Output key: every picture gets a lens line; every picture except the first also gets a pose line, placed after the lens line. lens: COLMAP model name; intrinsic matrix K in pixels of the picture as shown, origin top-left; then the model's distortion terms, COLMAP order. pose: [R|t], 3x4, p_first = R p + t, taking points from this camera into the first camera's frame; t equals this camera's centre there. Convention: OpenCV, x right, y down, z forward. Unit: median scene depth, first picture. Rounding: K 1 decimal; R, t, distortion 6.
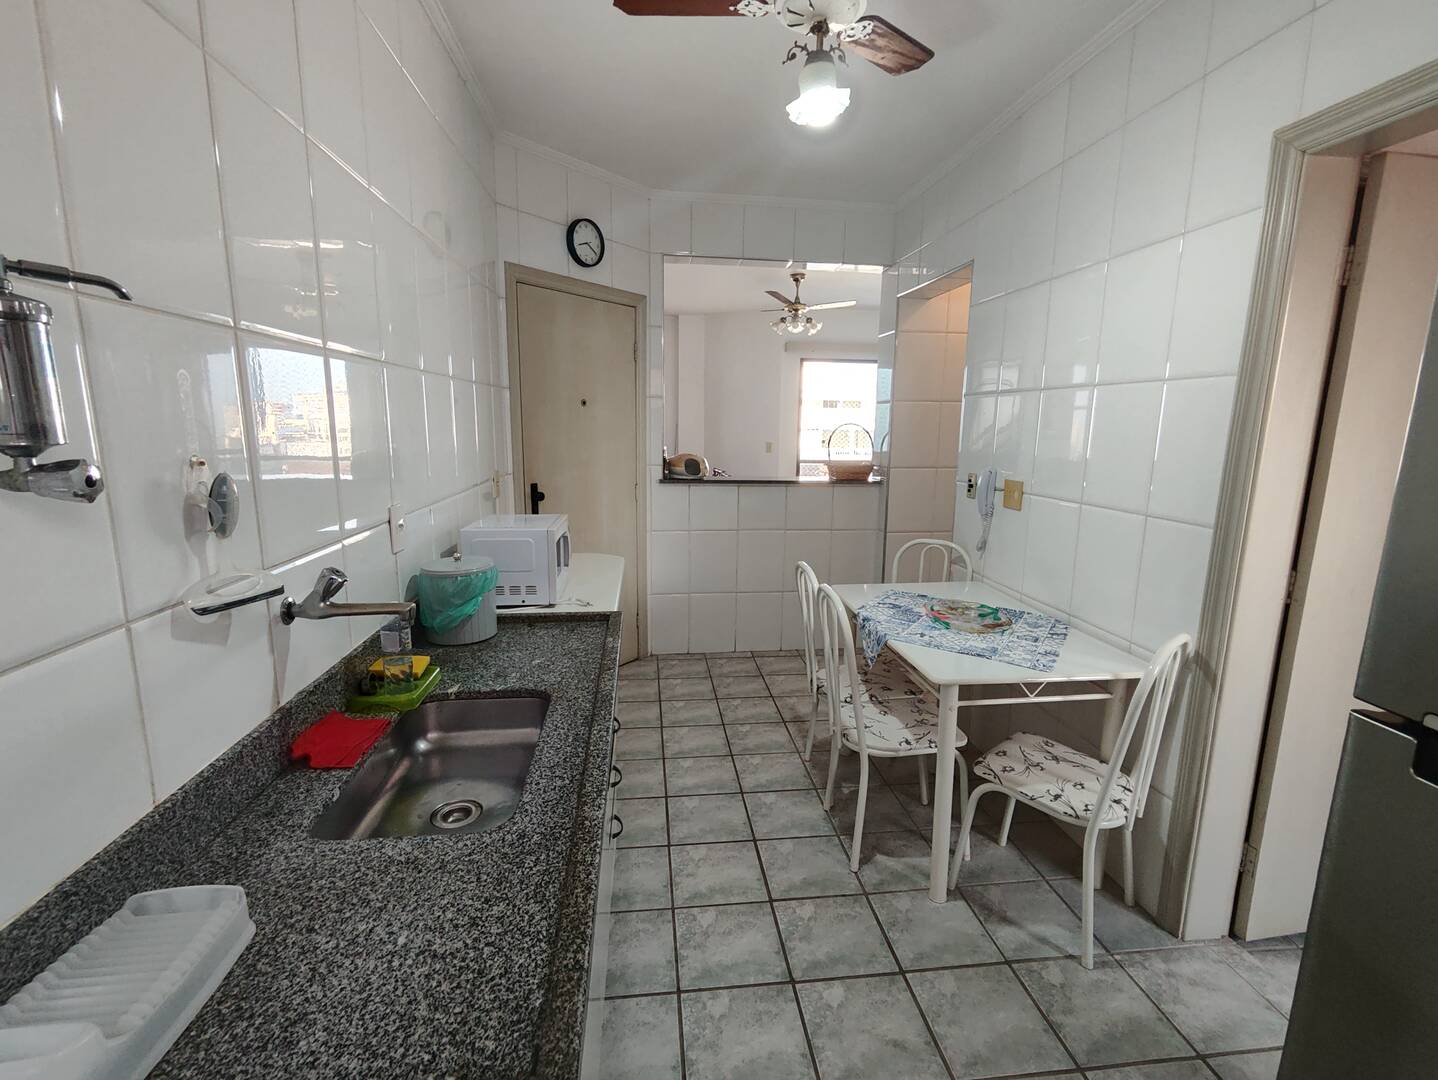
lens RADIAL K [[656.4, 0, 710.6], [0, 656.4, 542.7], [0, 0, 1]] dist [0.000756, 0.000532]
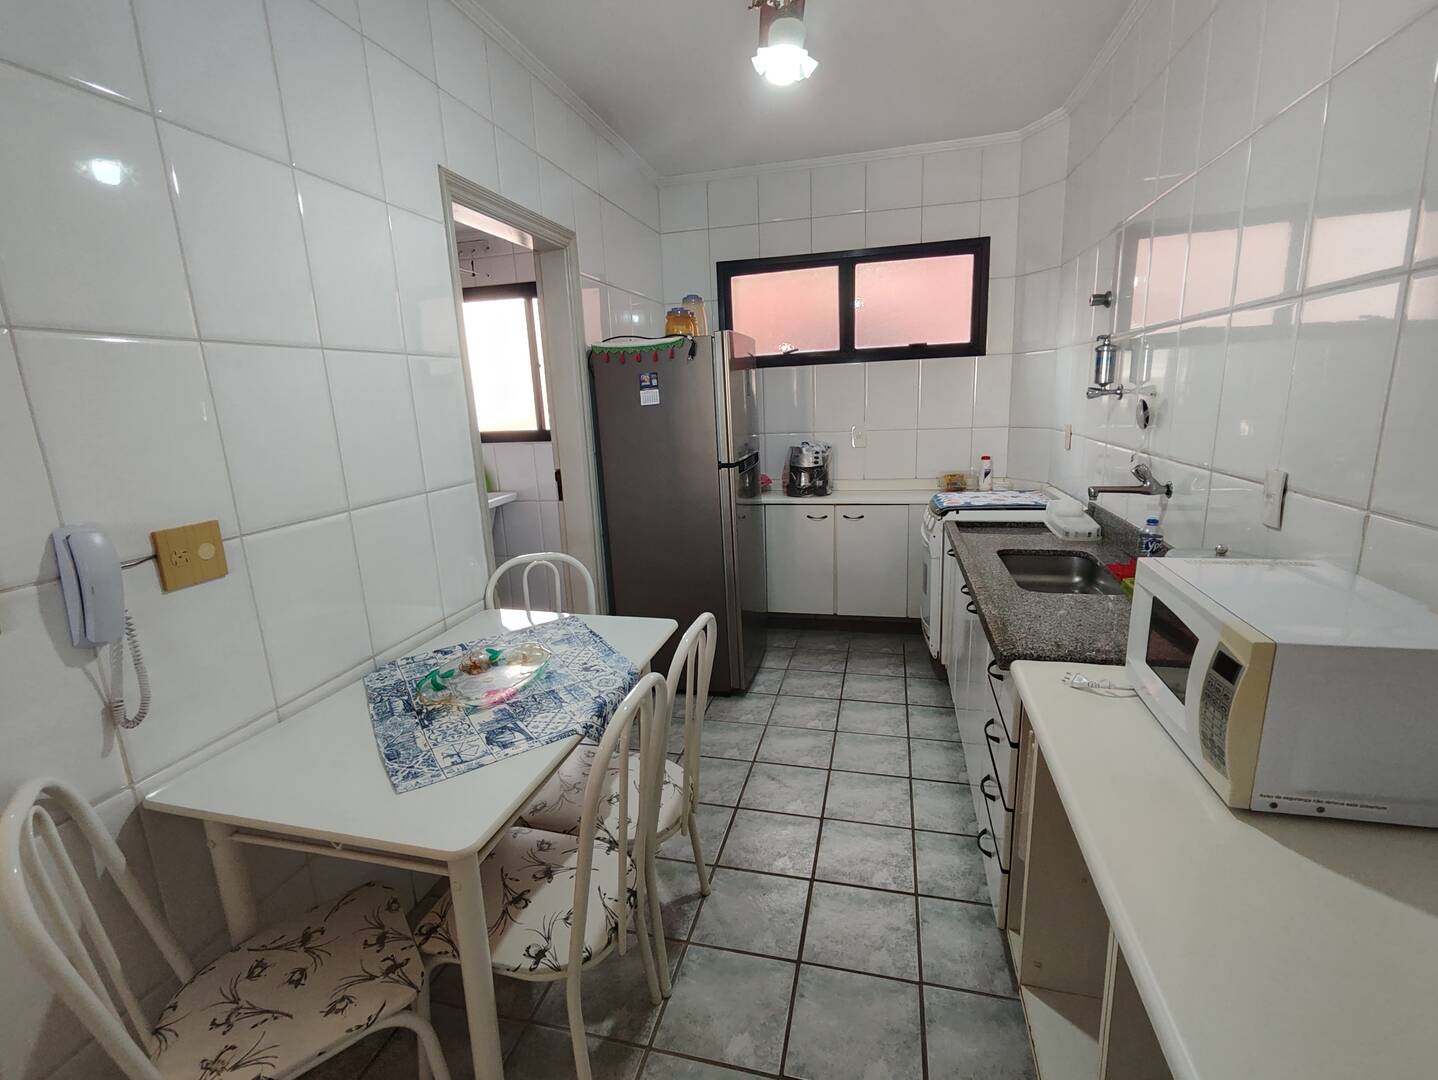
lens RADIAL K [[656.4, 0, 720.2], [0, 656.4, 541.5], [0, 0, 1]] dist [0.000756, 0.000532]
pose [[-0.938090, -0.048868, 0.342928, -0.082451], [0.092395, 0.918831, 0.383684, -0.277522], [-0.333842, 0.391615, -0.857430, 1.534051]]
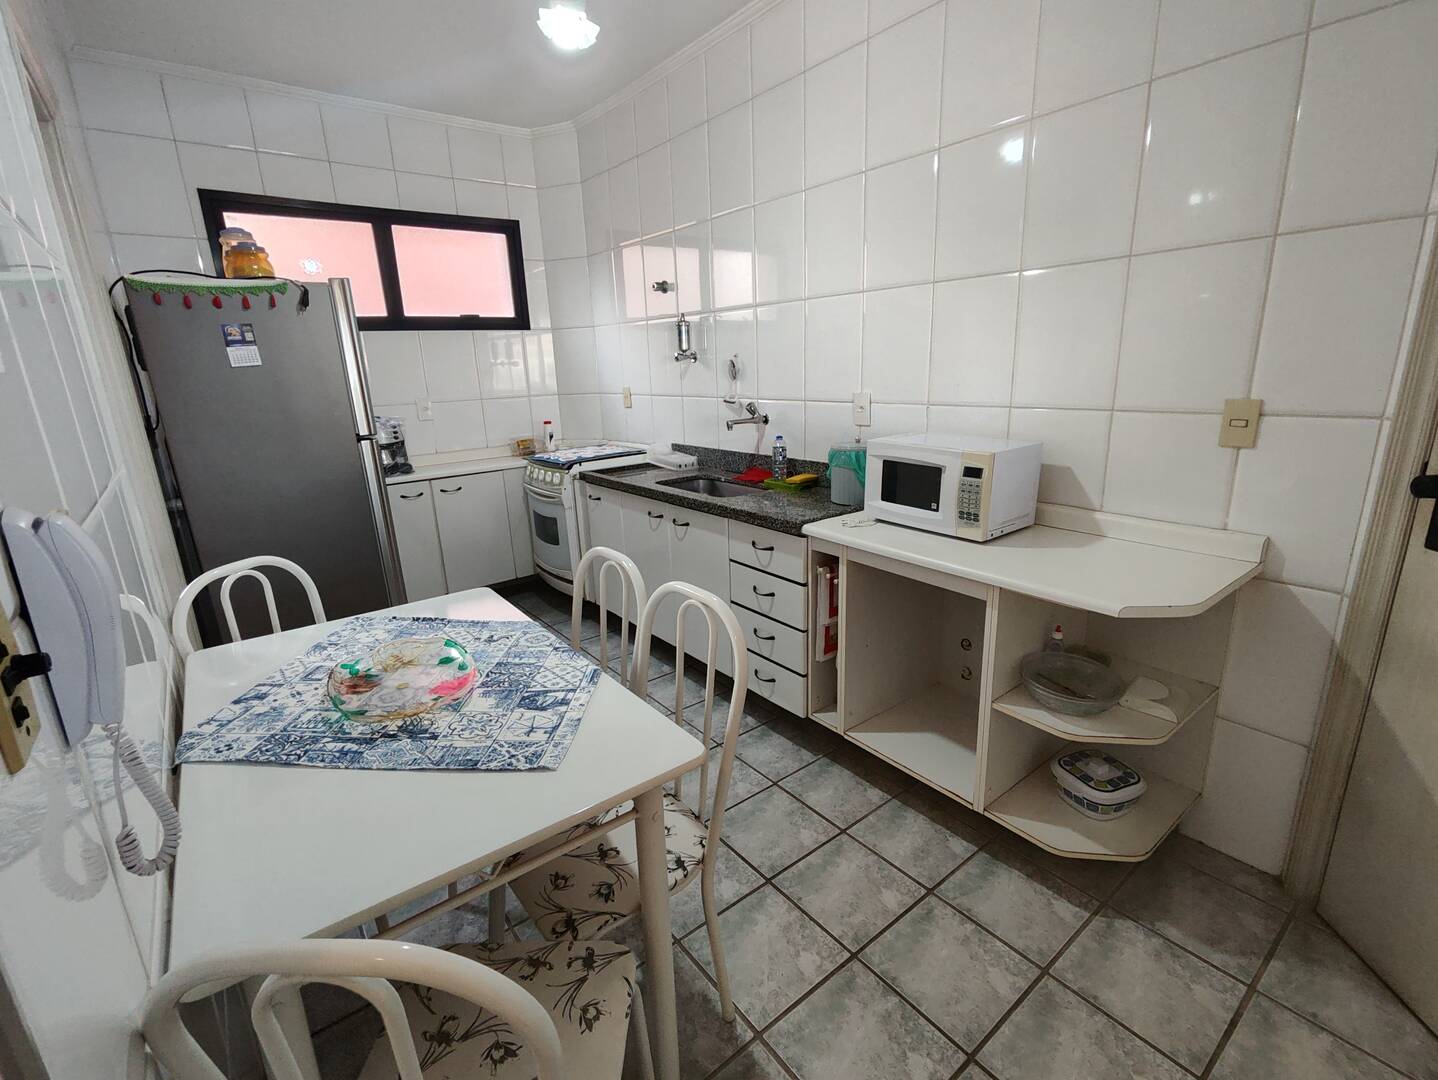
lens RADIAL K [[656.4, 0, 715.7], [0, 656.4, 538.6], [0, 0, 1]] dist [0.000756, 0.000532]
pose [[-0.850131, 0.157704, -0.502400, 0.445289], [-0.067447, 0.913627, 0.400919, -0.248512], [0.522233, 0.374719, -0.766067, 1.594159]]
